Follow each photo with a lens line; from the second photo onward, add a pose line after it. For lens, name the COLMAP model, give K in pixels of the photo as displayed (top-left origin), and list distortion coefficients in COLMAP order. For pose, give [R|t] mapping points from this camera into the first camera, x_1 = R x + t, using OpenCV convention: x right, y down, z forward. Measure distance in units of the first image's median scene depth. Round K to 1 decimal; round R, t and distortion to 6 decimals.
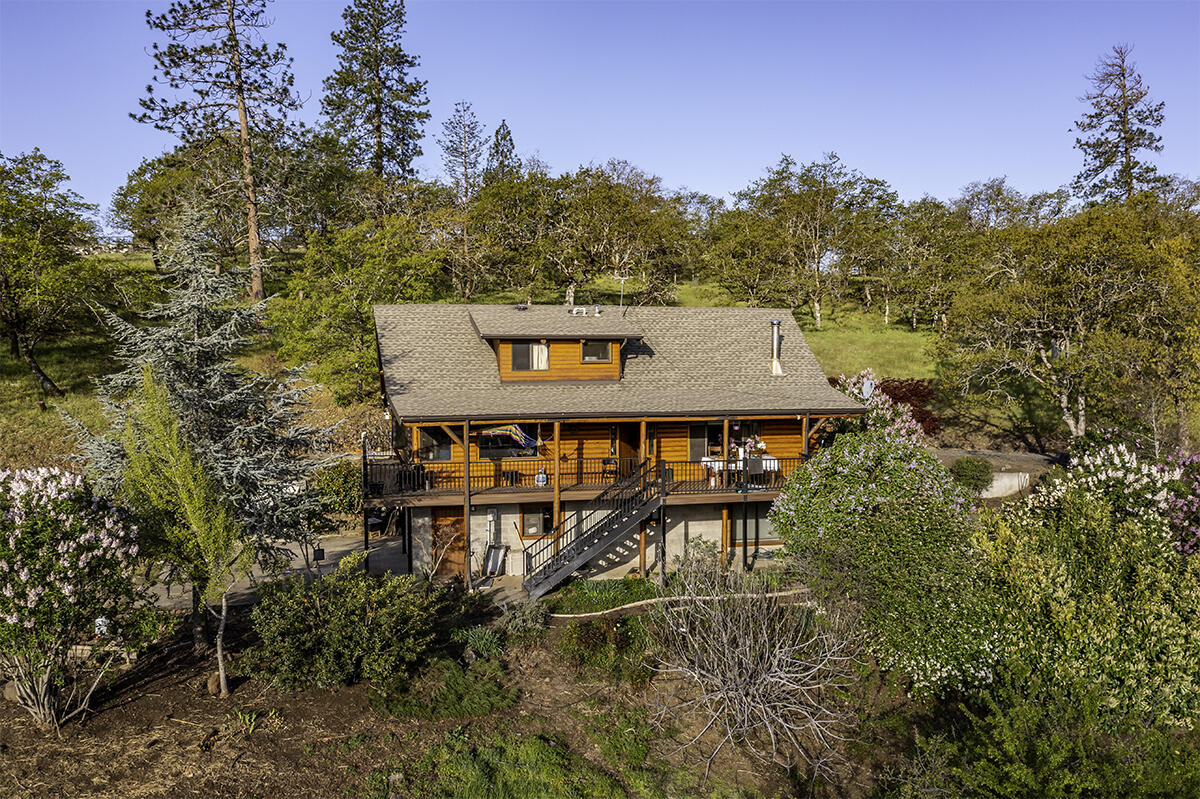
lens RADIAL K [[977.4, 0, 600.0], [0, 977.4, 399.5], [0, 0, 1]] dist [-0.020504, -0.001188]
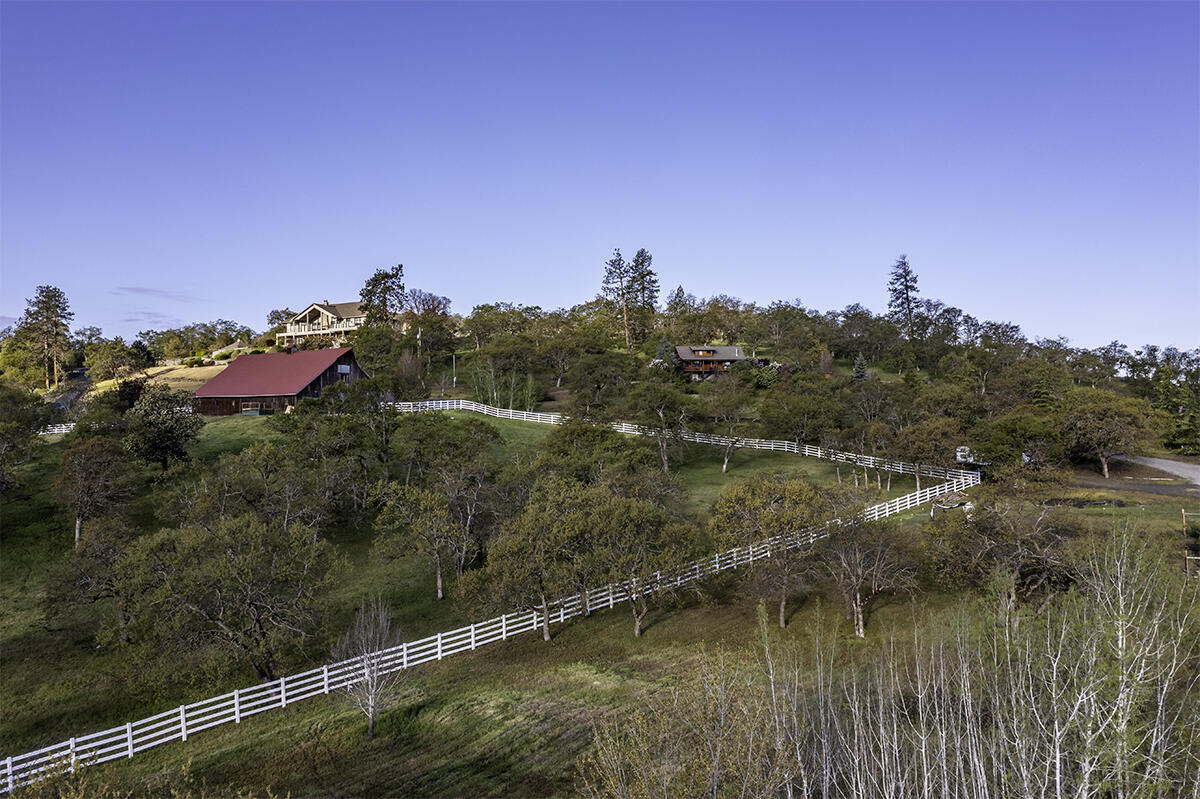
lens RADIAL K [[1014.6, 0, 600.0], [0, 1014.6, 399.5], [0, 0, 1]] dist [-0.009783, -0.006219]
pose [[0.991118, -0.007656, -0.132764, 0.113813], [-0.001000, 0.997884, -0.065009, 0.463688], [0.132981, 0.064565, 0.989013, -3.809400]]
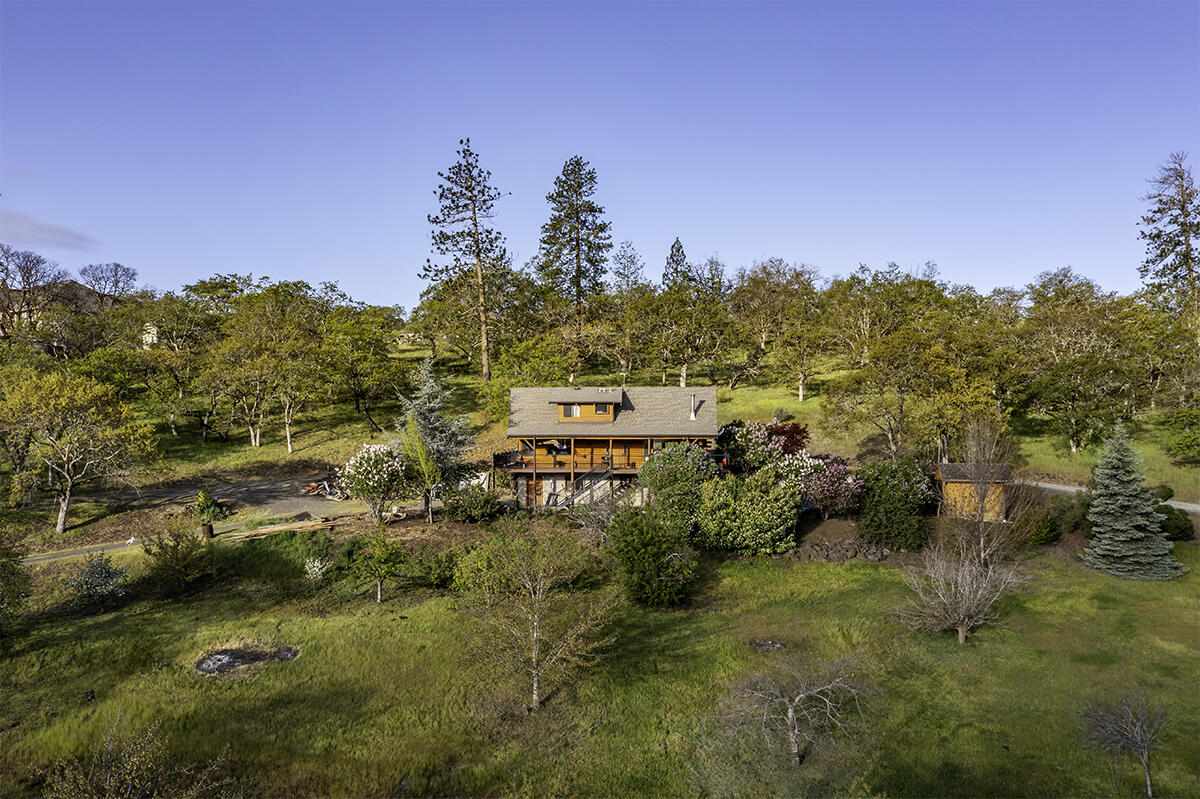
lens RADIAL K [[1014.6, 0, 600.0], [0, 1014.6, 399.5], [0, 0, 1]] dist [-0.009783, -0.006219]
pose [[0.959742, -0.004139, -0.280852, 0.390898], [-0.012402, 0.998292, -0.057091, 0.037548], [0.280609, 0.058276, 0.958052, -0.736454]]
